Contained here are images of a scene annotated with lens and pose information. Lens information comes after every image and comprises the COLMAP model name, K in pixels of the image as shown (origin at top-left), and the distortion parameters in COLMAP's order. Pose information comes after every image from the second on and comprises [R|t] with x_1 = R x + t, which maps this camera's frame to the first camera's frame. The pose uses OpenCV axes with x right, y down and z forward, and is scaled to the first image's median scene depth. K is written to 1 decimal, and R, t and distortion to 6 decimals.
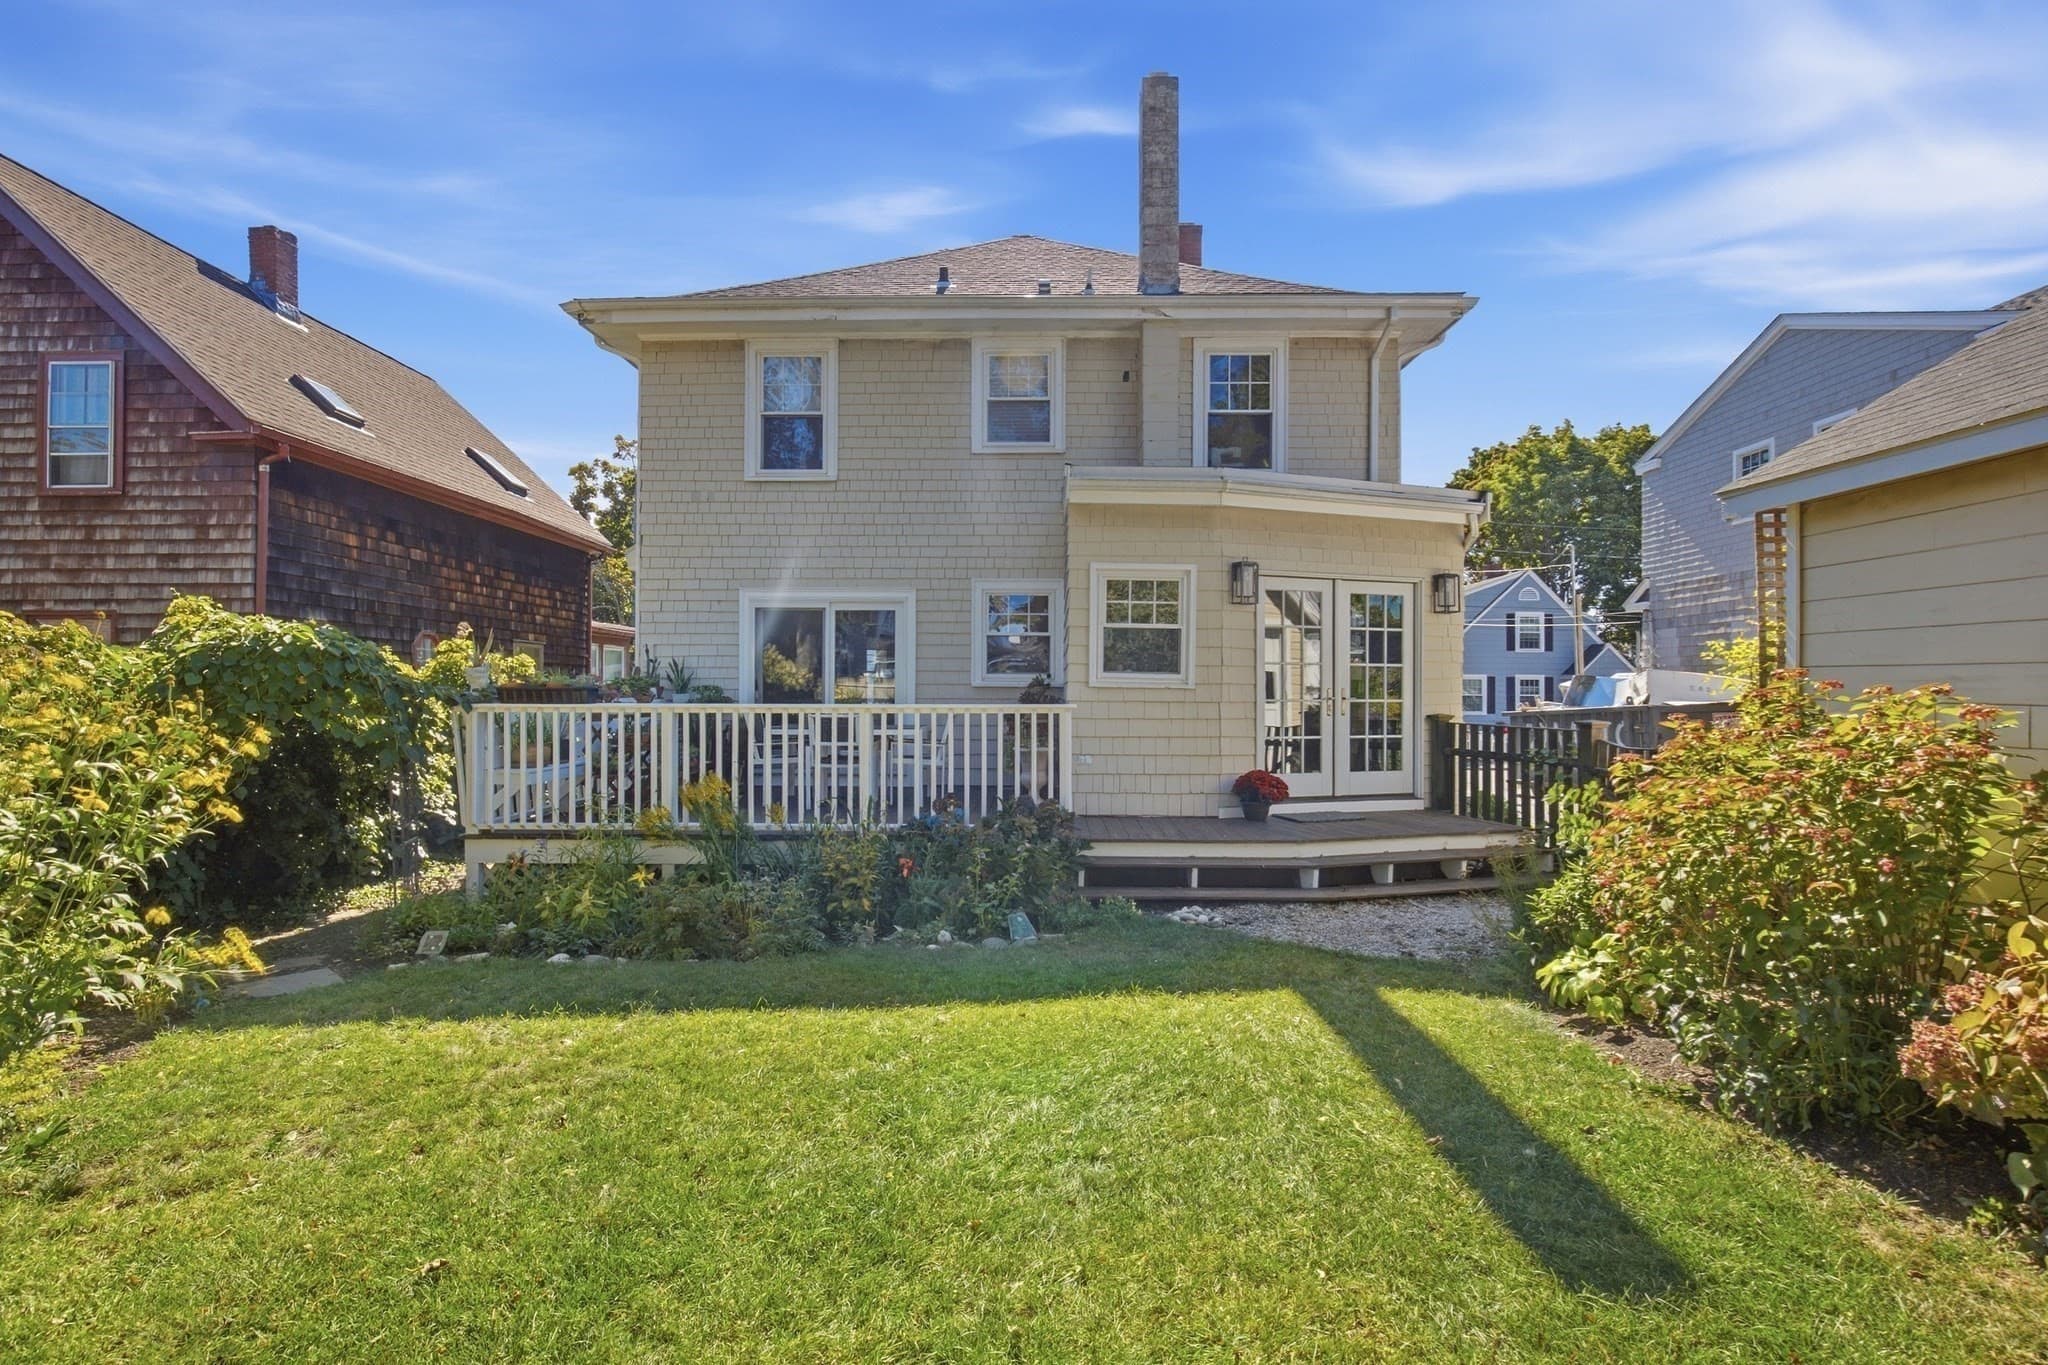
lens RADIAL K [[919.9, 0, 1025.9], [0, 919.9, 682.2], [0, 0, 1]] dist [0.006487, -0.000419]
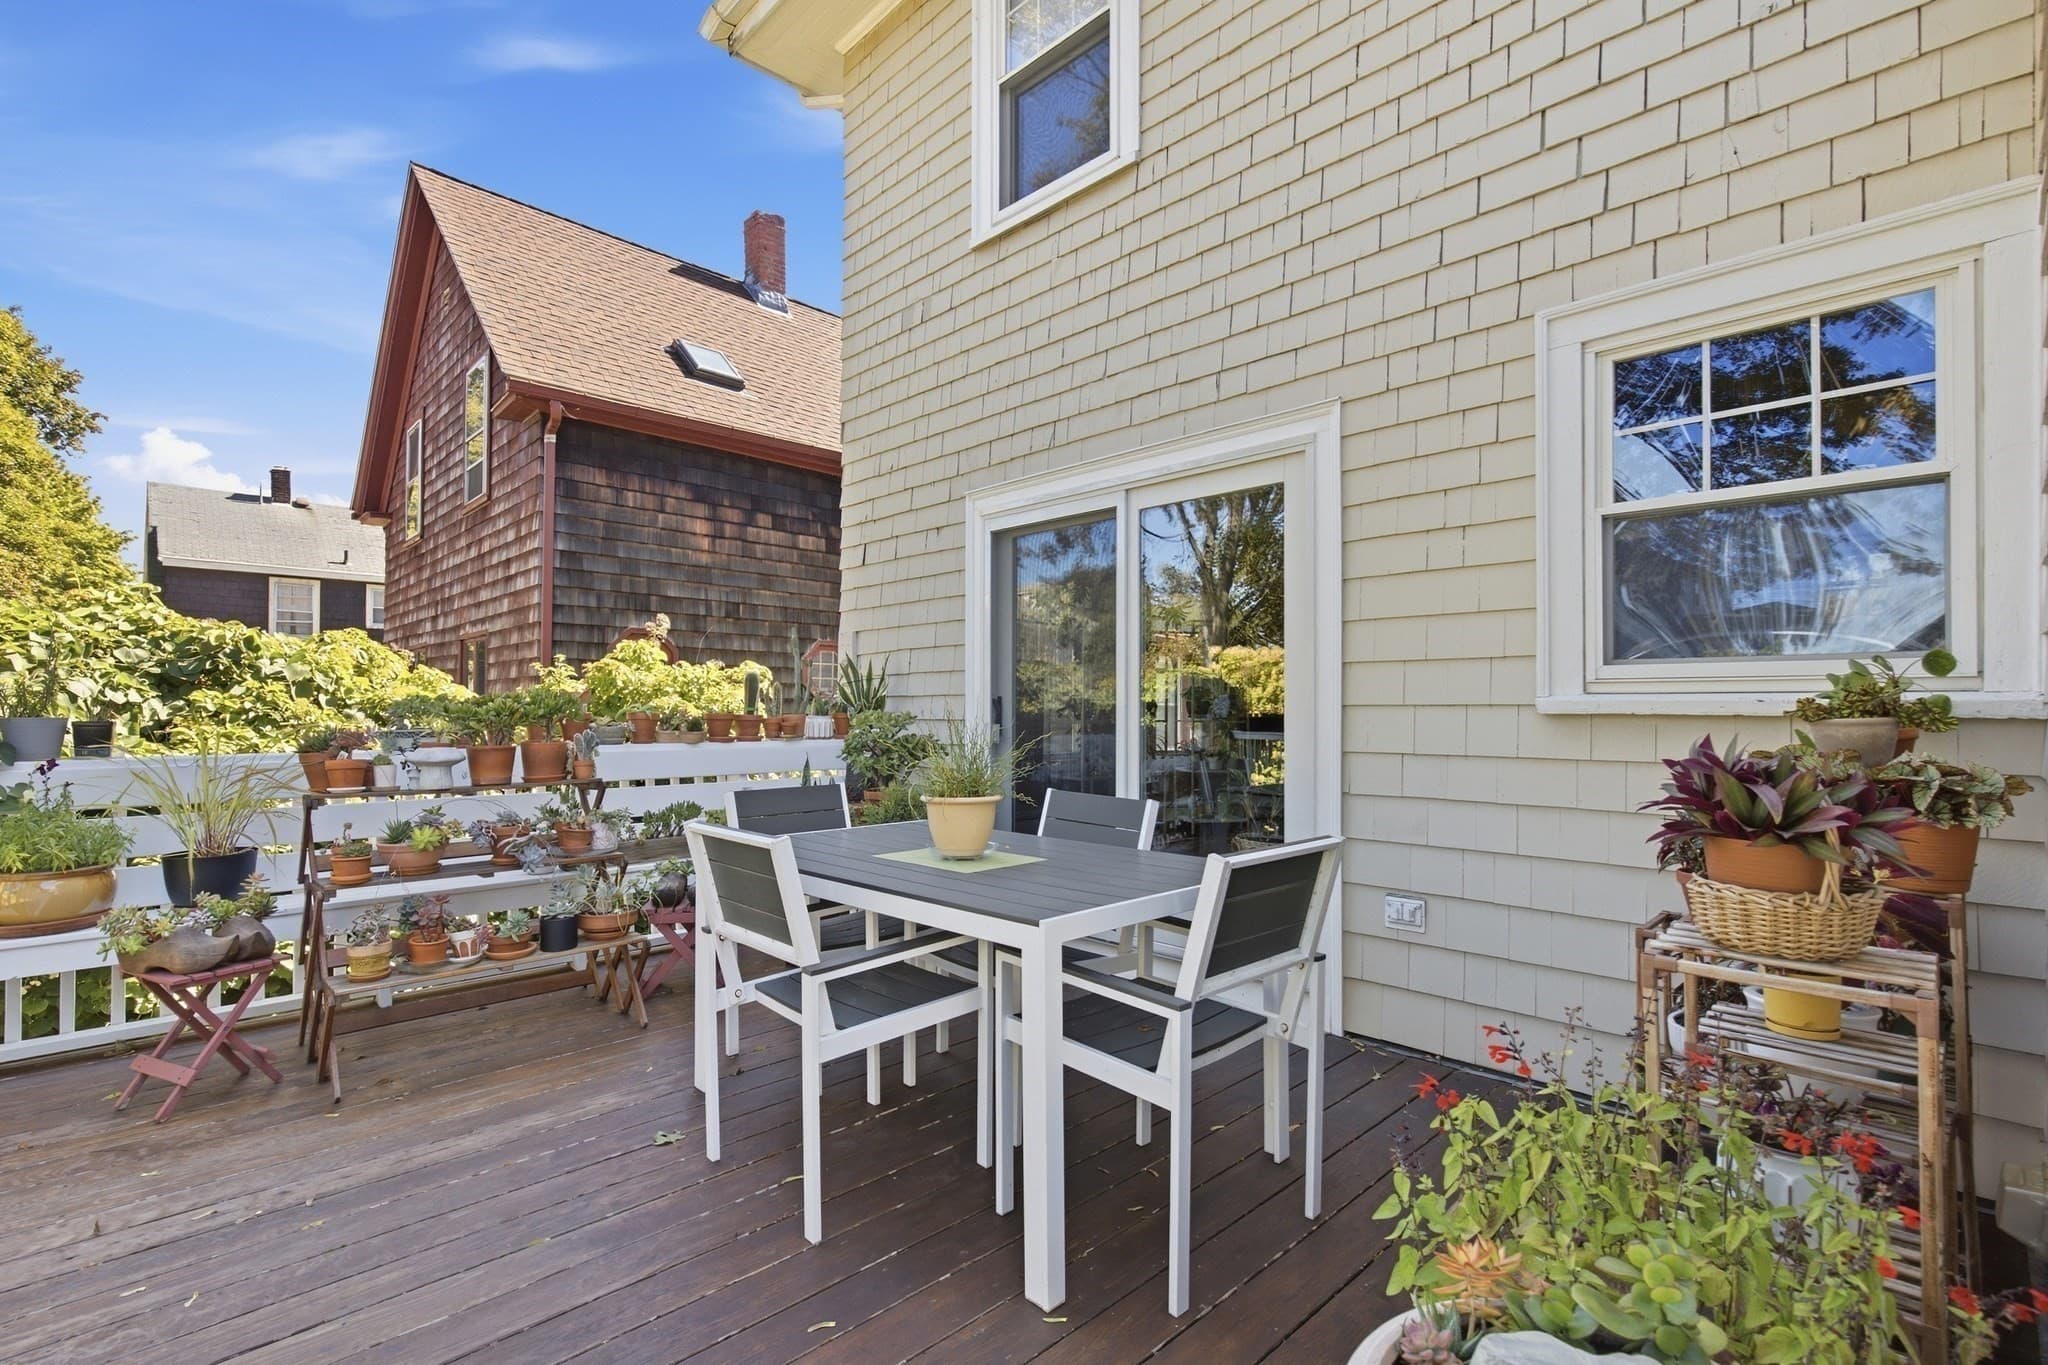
lens RADIAL K [[919.9, 0, 1022.5], [0, 919.9, 700.2], [0, 0, 1]] dist [0.006487, -0.000419]
pose [[0.703448, -0.008614, -0.710694, 0.023366], [0.005920, 0.999963, -0.006260, 0.001445], [0.710722, 0.000196, 0.703473, 0.637620]]
